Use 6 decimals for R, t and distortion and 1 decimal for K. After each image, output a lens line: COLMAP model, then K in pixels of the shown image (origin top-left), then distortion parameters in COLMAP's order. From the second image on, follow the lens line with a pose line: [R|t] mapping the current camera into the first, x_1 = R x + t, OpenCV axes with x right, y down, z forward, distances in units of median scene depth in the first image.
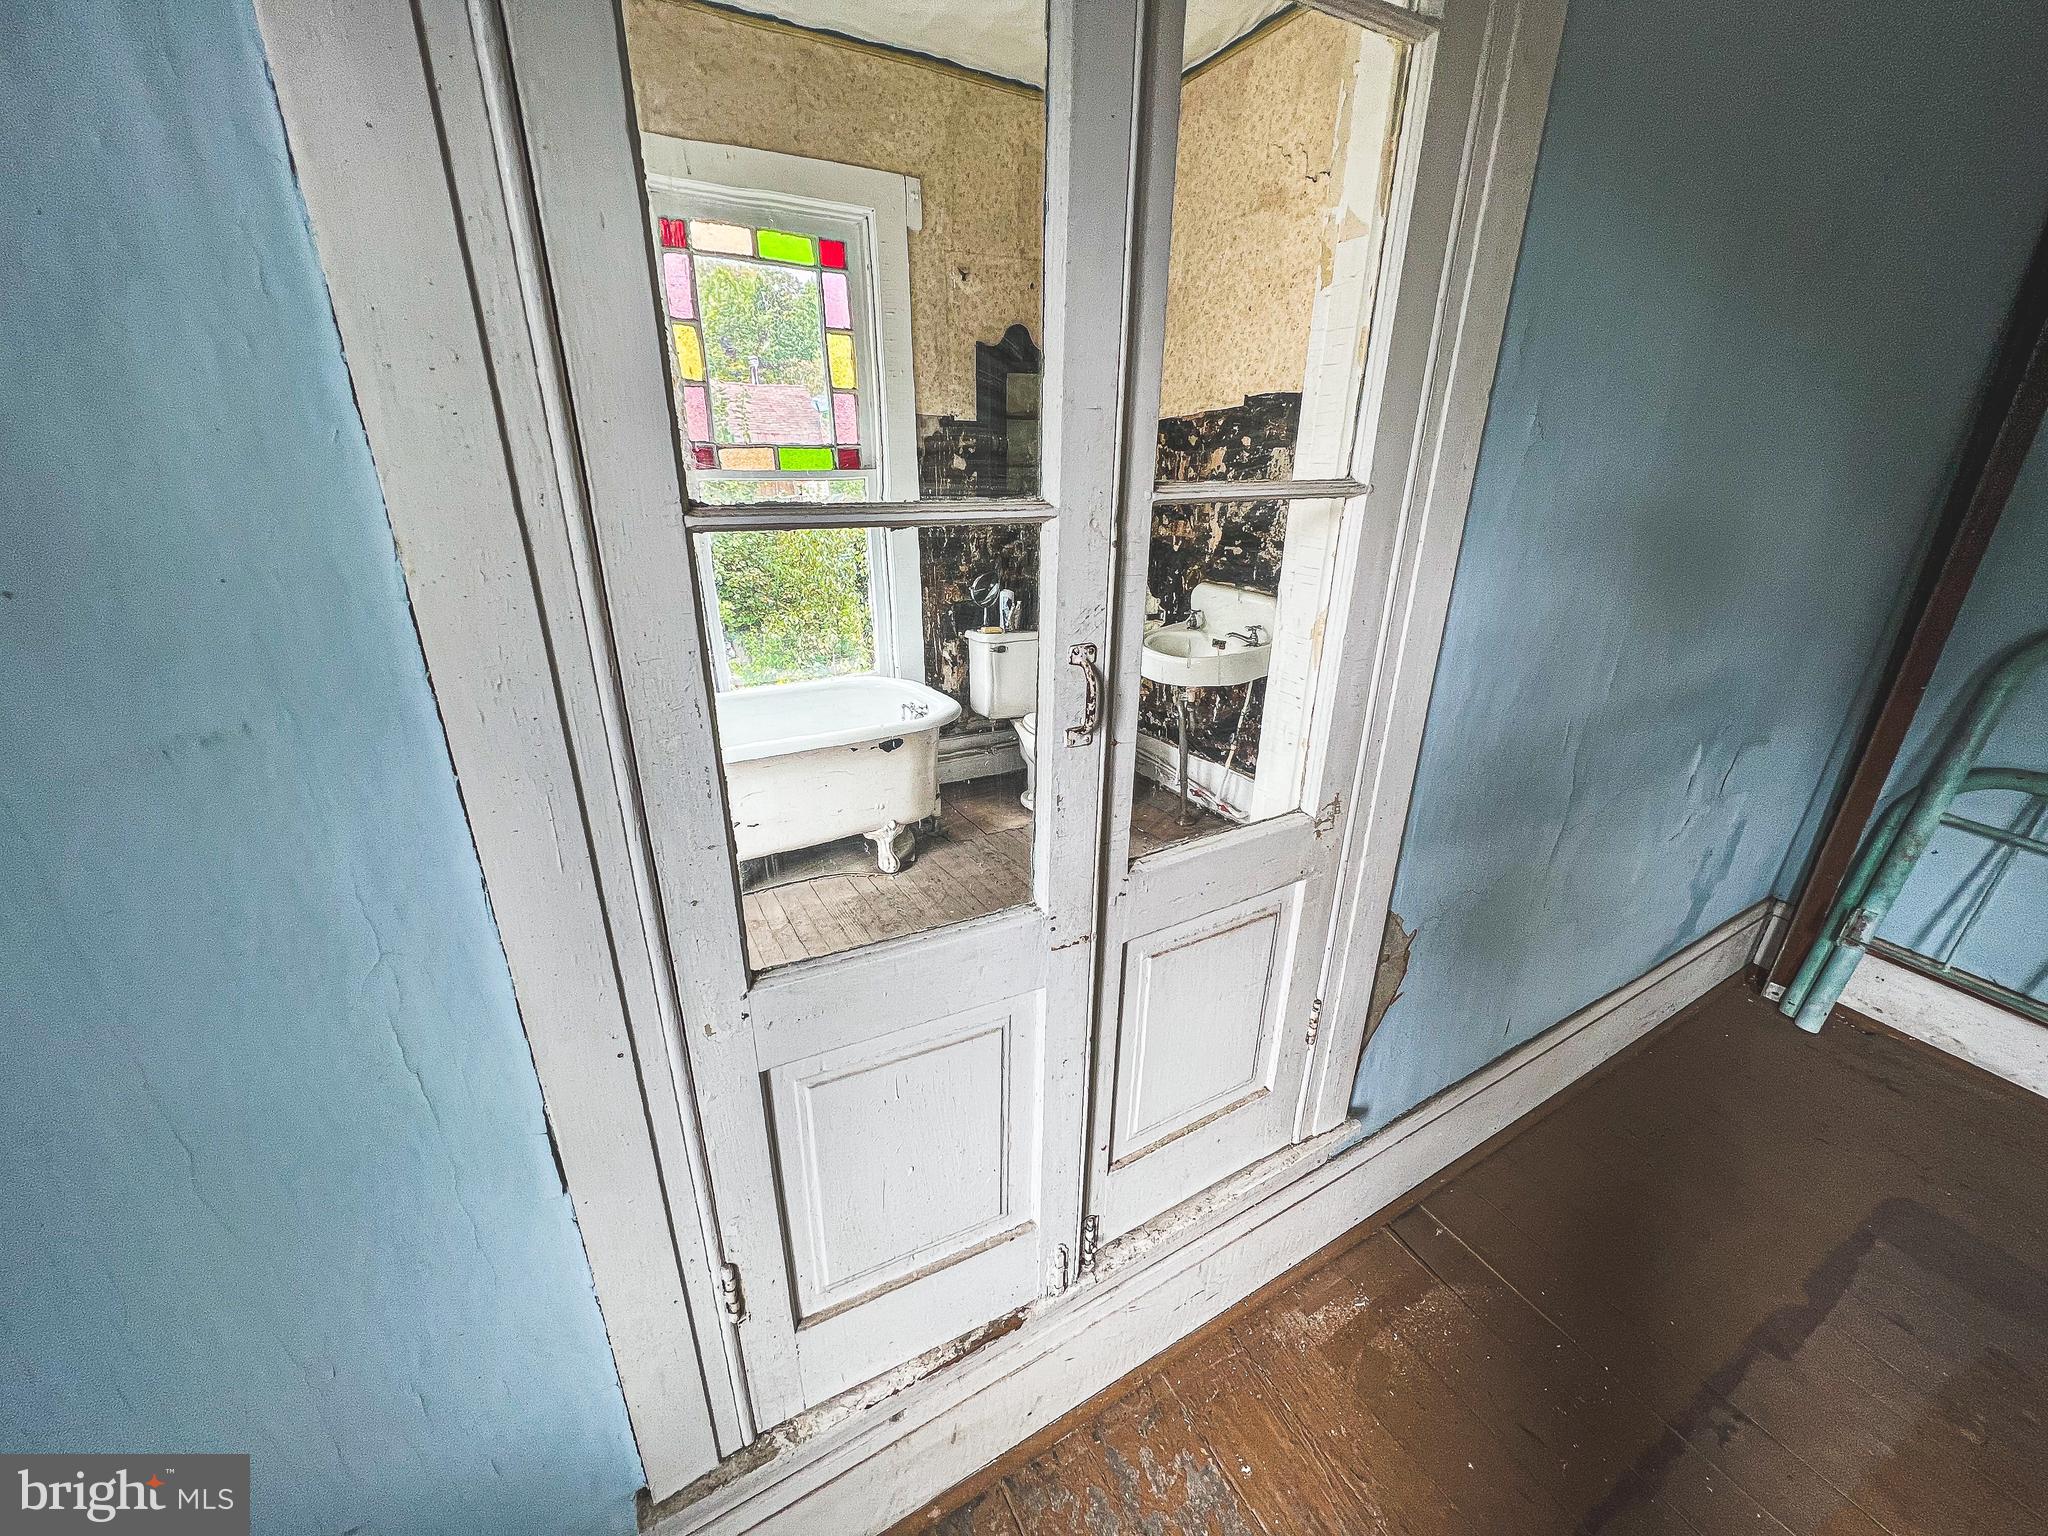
lens RADIAL K [[819.3, 0, 1015.7], [0, 819.3, 767.9], [0, 0, 1]] dist [-0.001873, -0.000061]
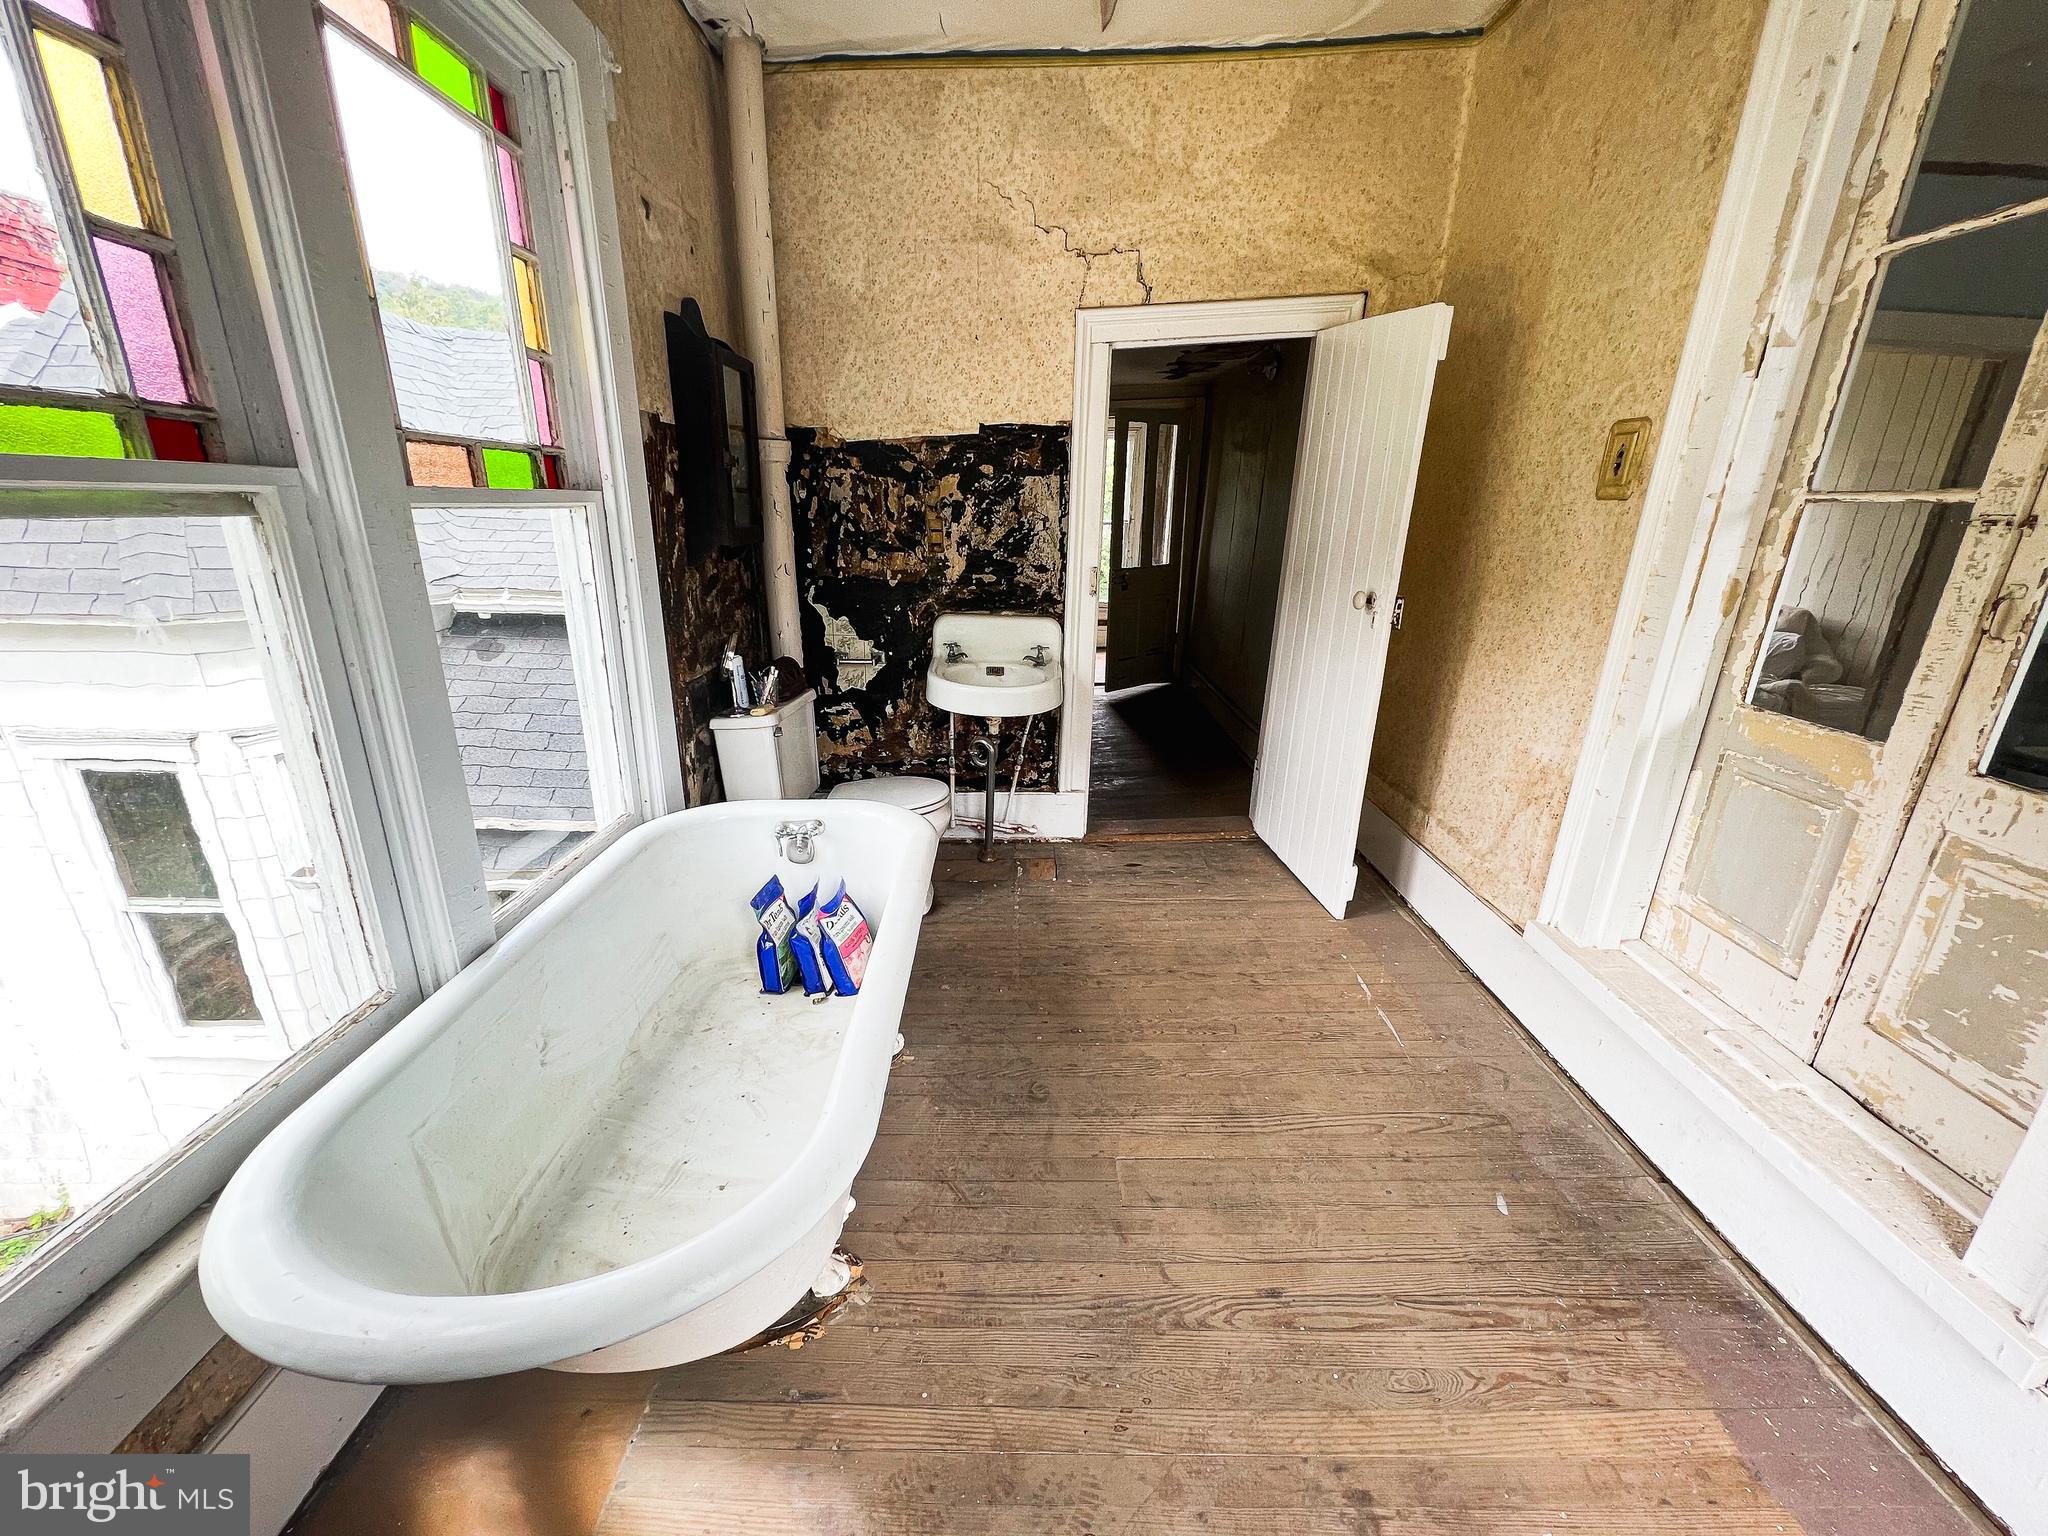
lens RADIAL K [[808.7, 0, 1018.4], [0, 808.7, 750.9], [0, 0, 1]] dist [0.000318, 0.000076]
pose [[0.486512, -0.247564, 0.837865, -0.558421], [0.299978, 0.948046, 0.105935, -0.153477], [-0.820561, 0.199802, 0.535499, 0.469384]]
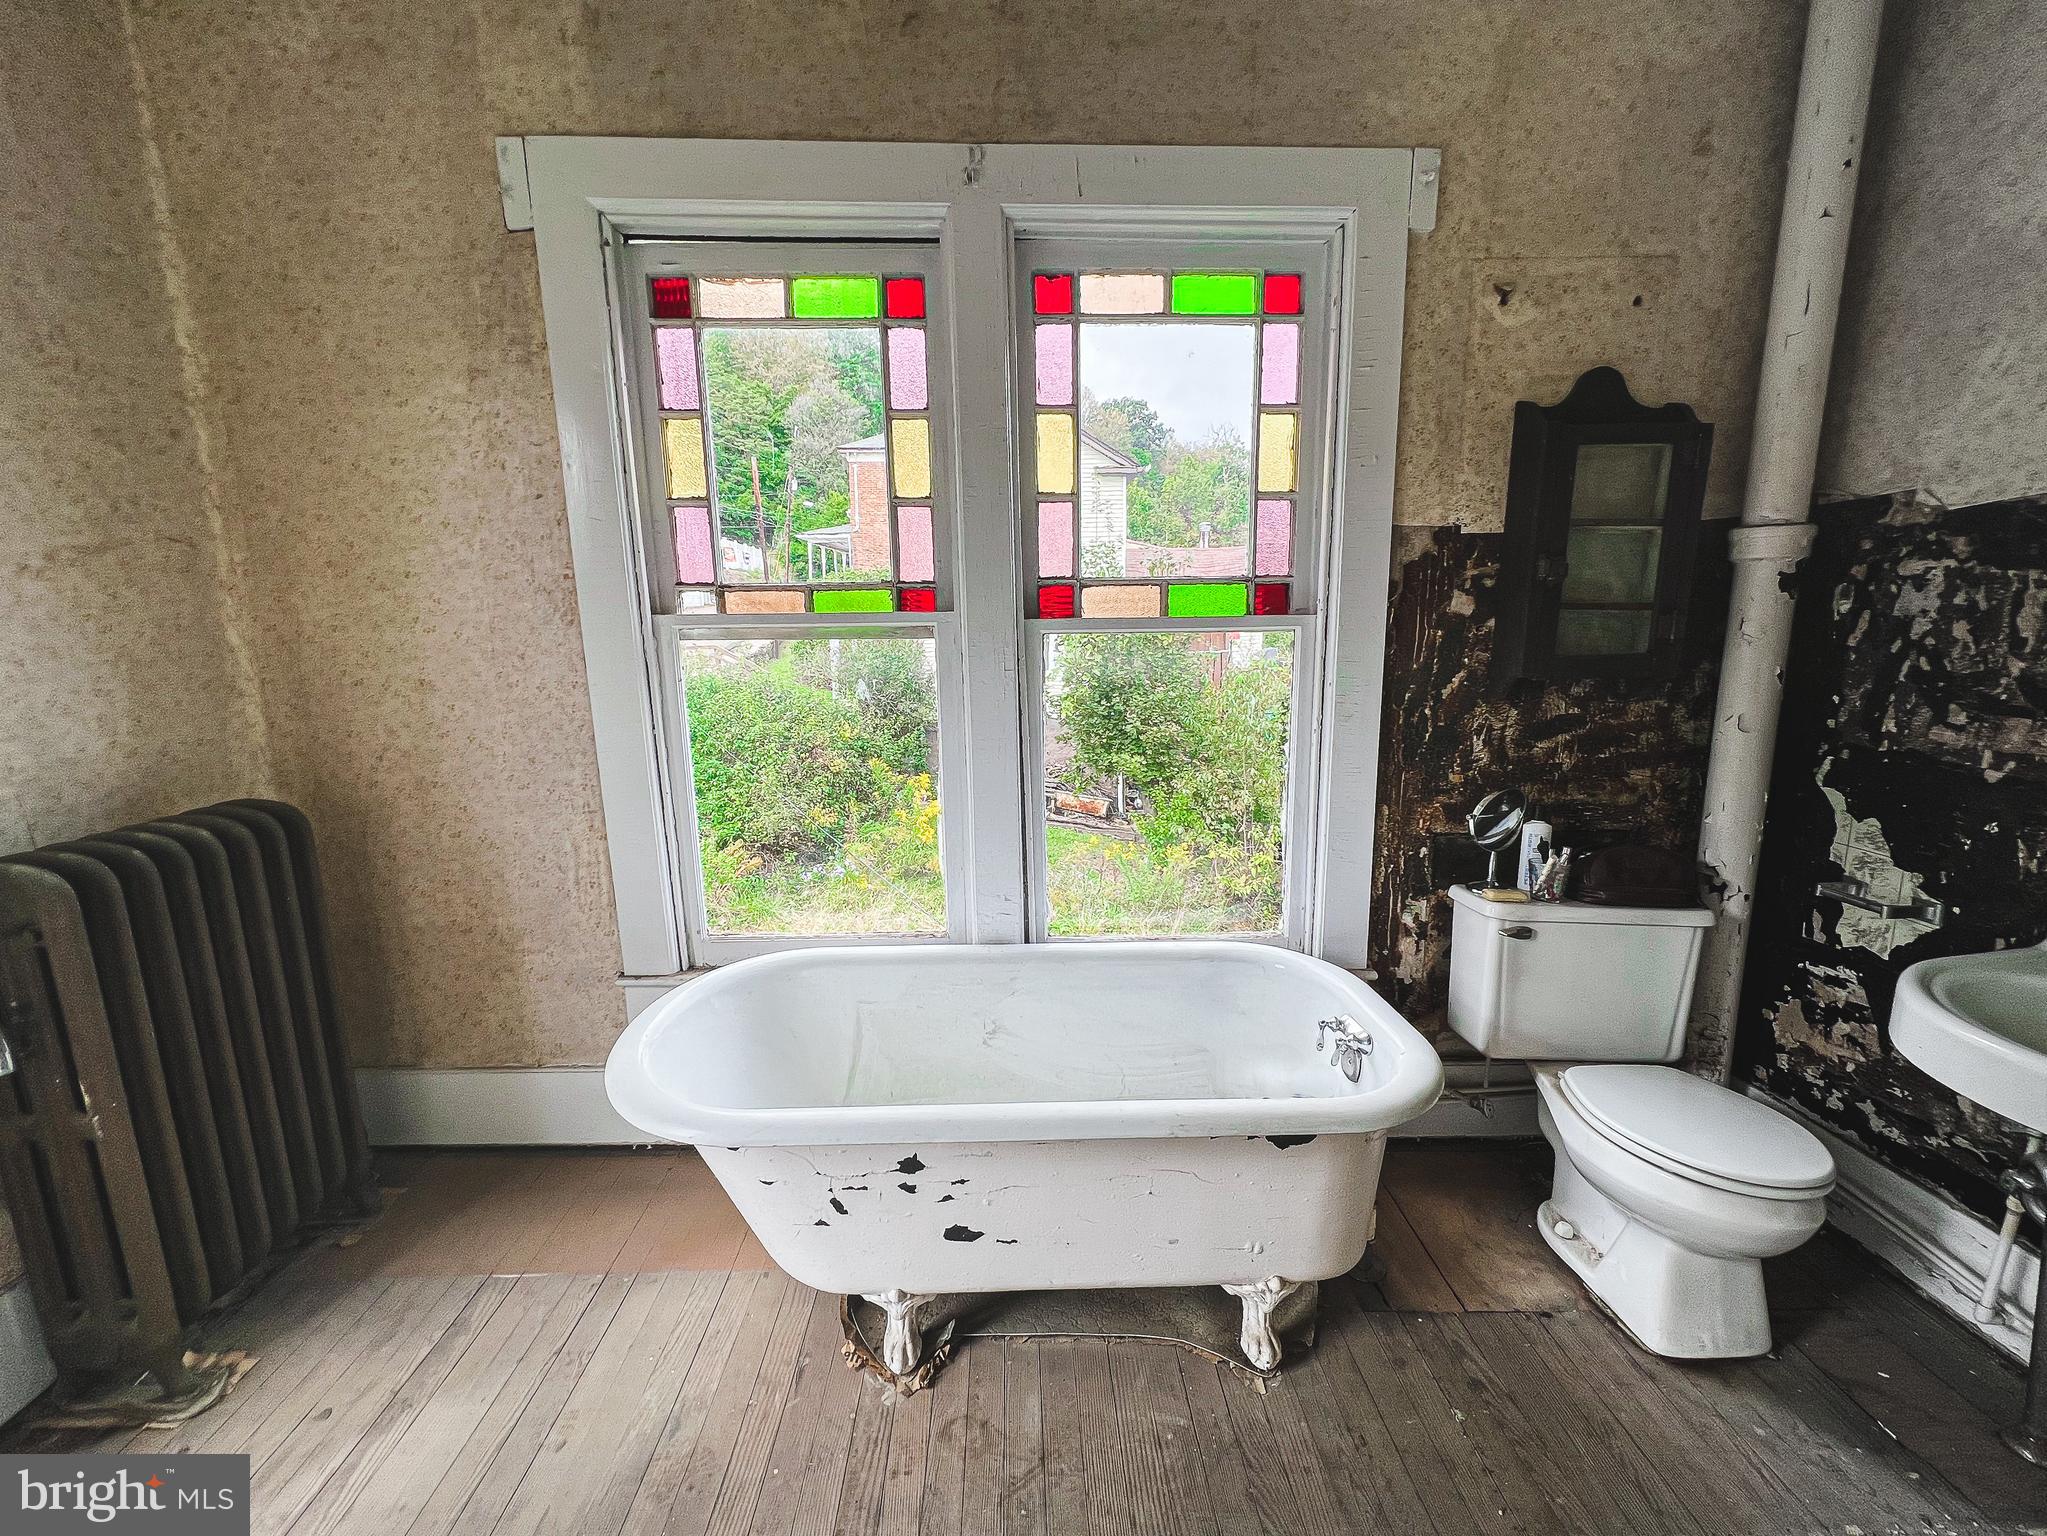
lens RADIAL K [[854.7, 0, 1040.2], [0, 854.7, 758.9], [0, 0, 1]] dist [0.000079, 0.000809]
pose [[0.892171, 0.068209, -0.446517, -0.063059], [-0.152630, 0.975912, -0.155887, -0.132609], [0.425129, 0.207229, 0.881091, 0.386127]]
